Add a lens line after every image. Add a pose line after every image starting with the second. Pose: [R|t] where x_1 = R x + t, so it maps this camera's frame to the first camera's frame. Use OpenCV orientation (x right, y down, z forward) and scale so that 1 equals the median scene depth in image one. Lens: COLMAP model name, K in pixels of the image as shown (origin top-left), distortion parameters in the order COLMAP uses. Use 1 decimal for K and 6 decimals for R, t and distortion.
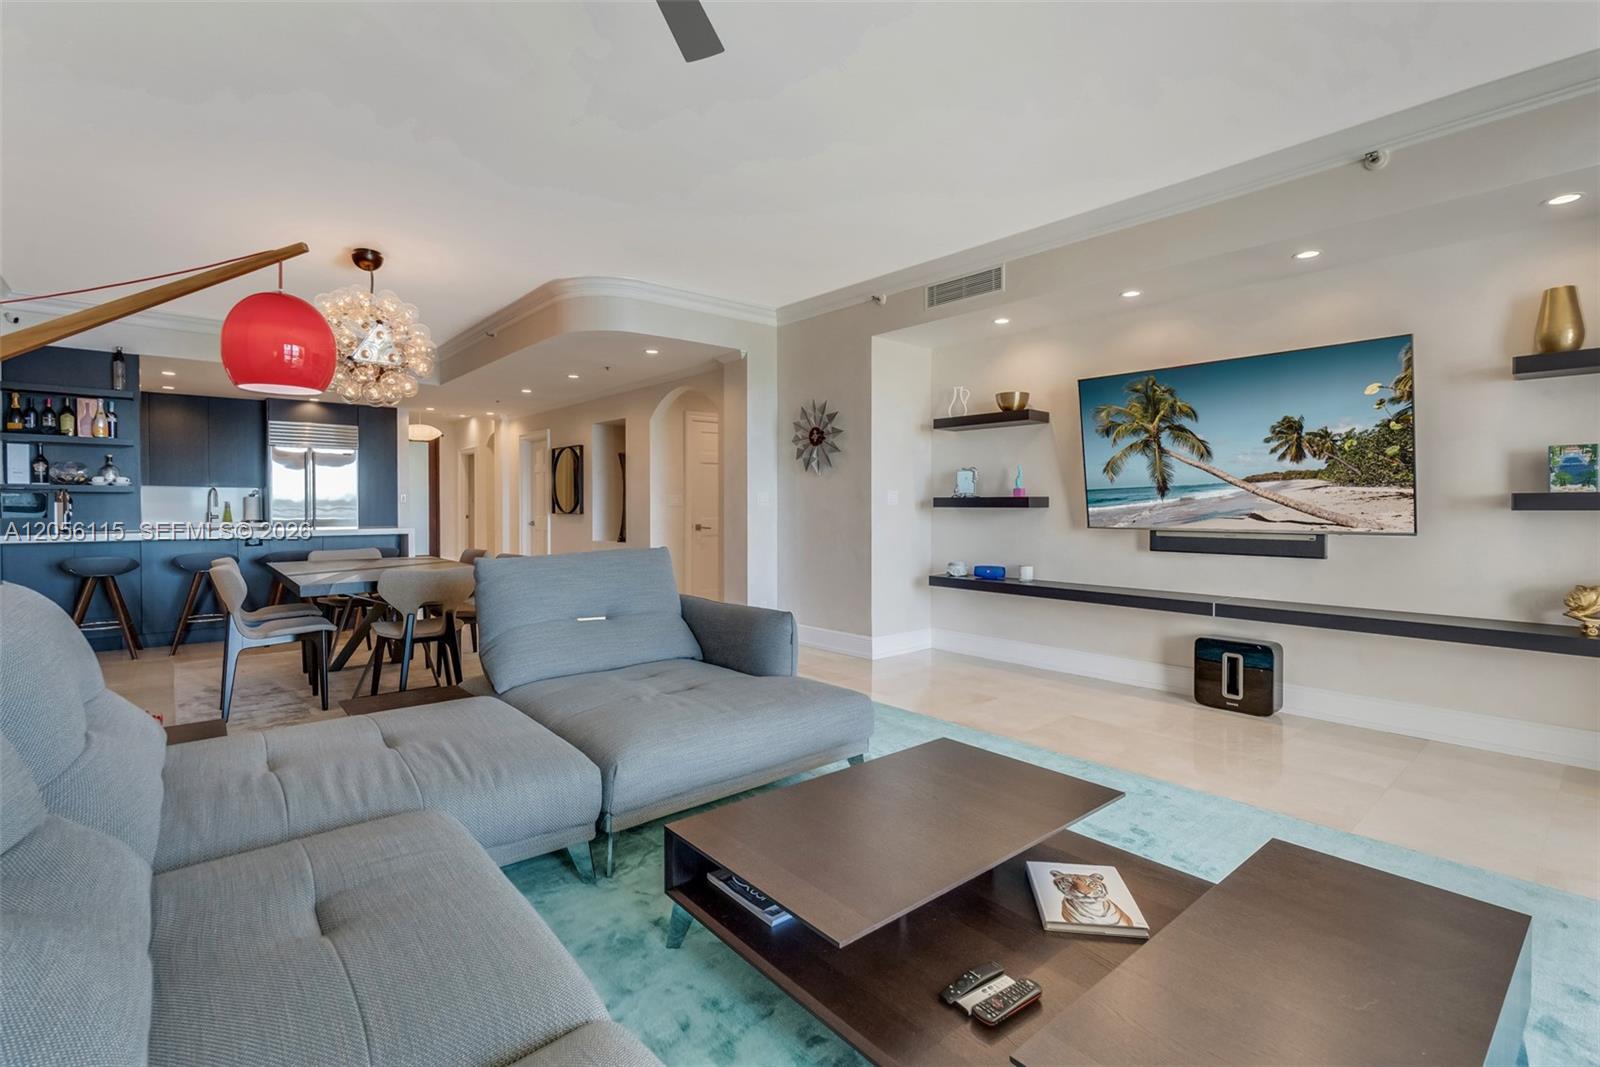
lens RADIAL K [[732.8, 0, 800.3], [0, 732.8, 510.8], [0, 0, 1]] dist [0.002657, 0.000540]
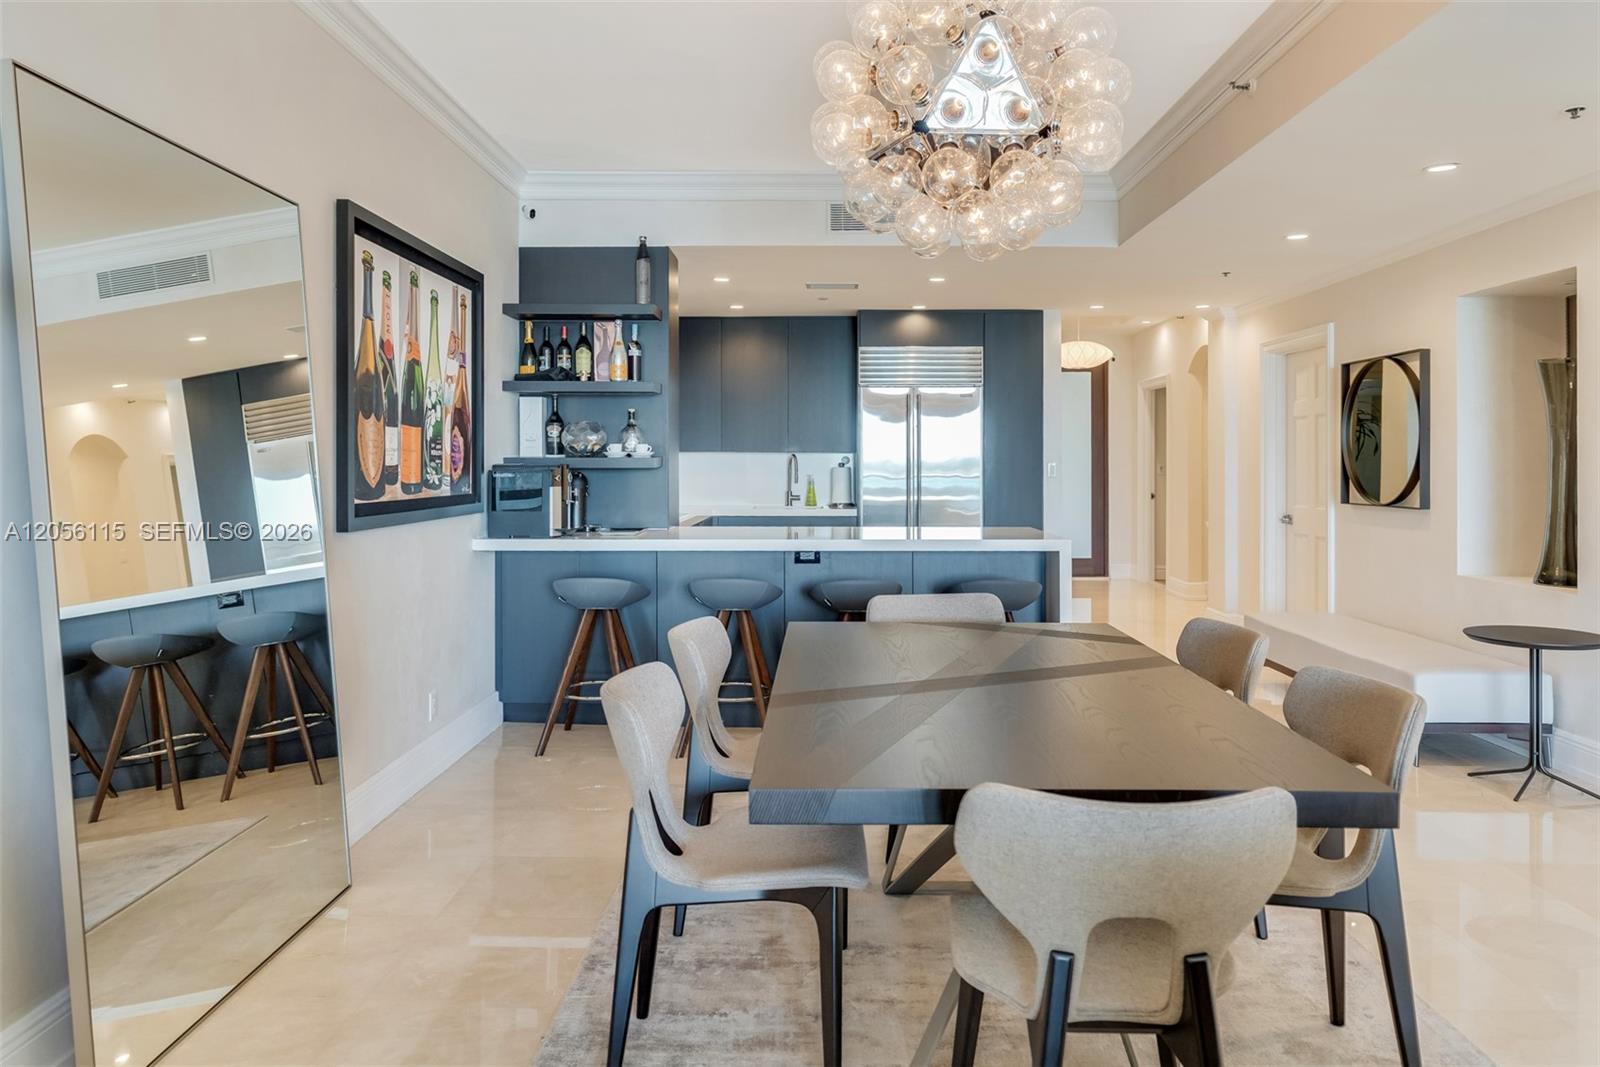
lens RADIAL K [[1071.4, 0, 802.7], [0, 1071.4, 460.9], [0, 0, 1]] dist [0.000793, 0.000007]
pose [[0.746617, -0.002654, -0.665249, -0.215873], [-0.005241, 0.999938, -0.009871, -0.022746], [0.665233, 0.010856, 0.746557, 0.406666]]
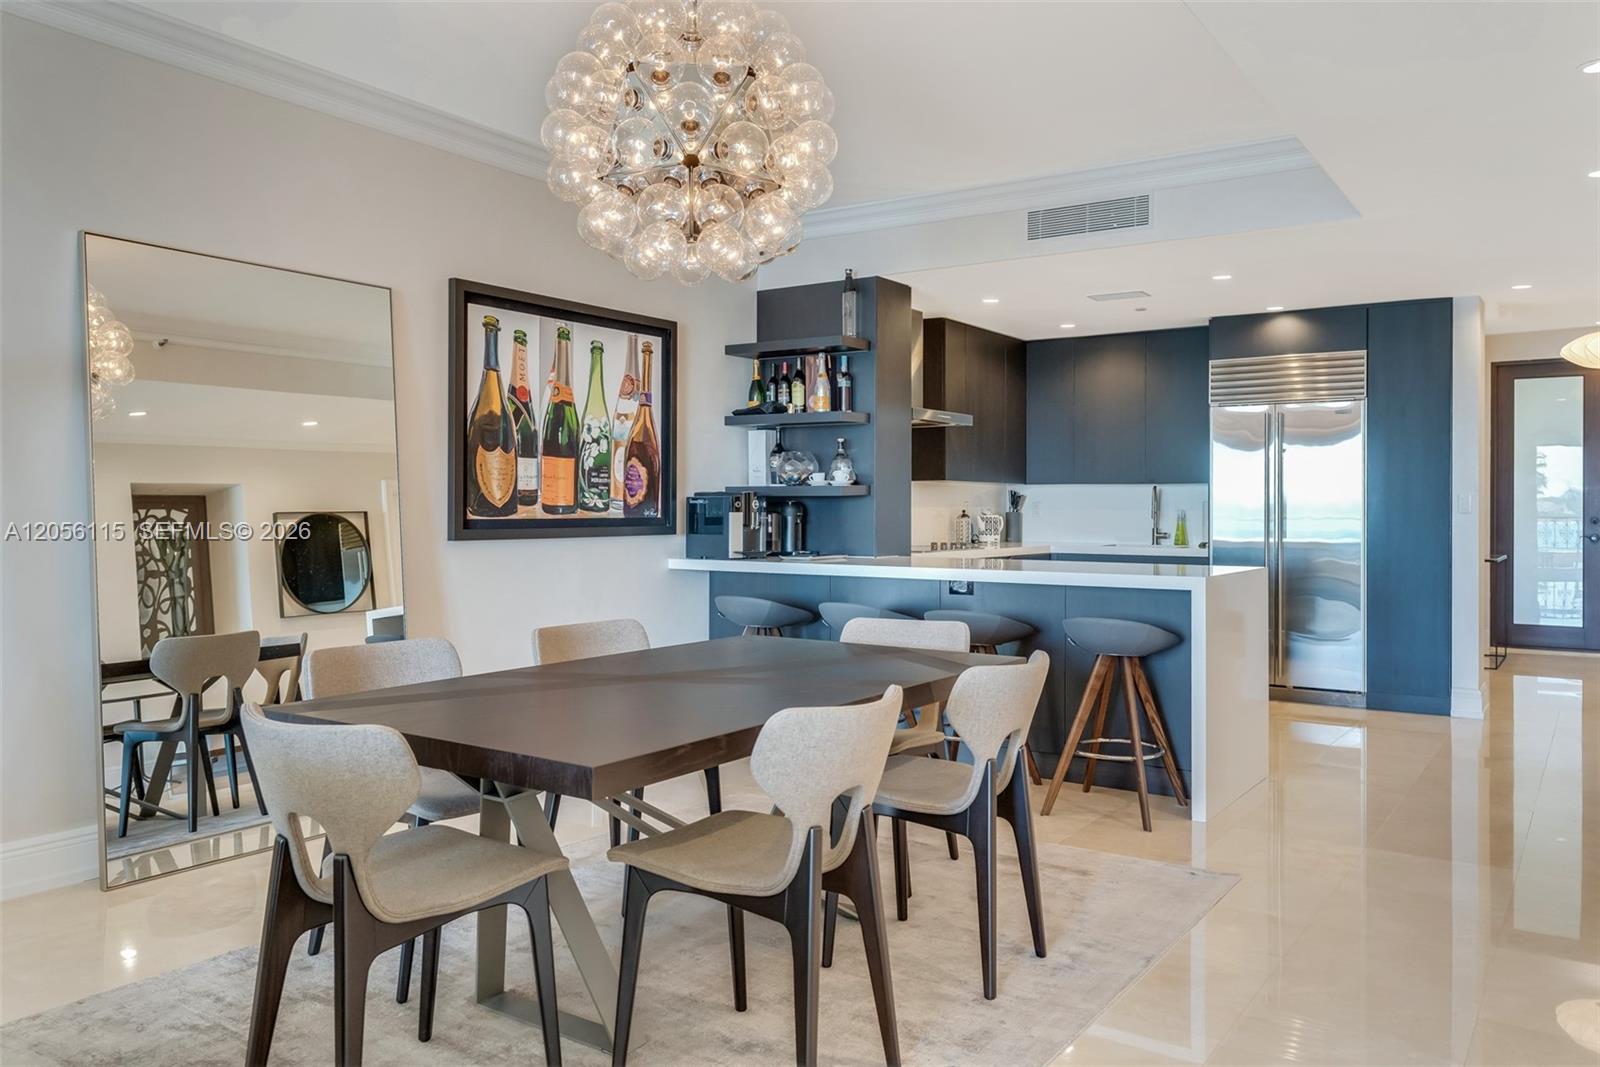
lens RADIAL K [[1177.4, 0, 798.6], [0, 1177.4, 501.9], [0, 0, 1]] dist [0.003759, 0.001841]
pose [[0.257293, -0.003510, -0.966327, 0.048831], [-0.012044, 0.999904, -0.006839, -0.012850], [0.966258, 0.013398, 0.257227, 0.690509]]
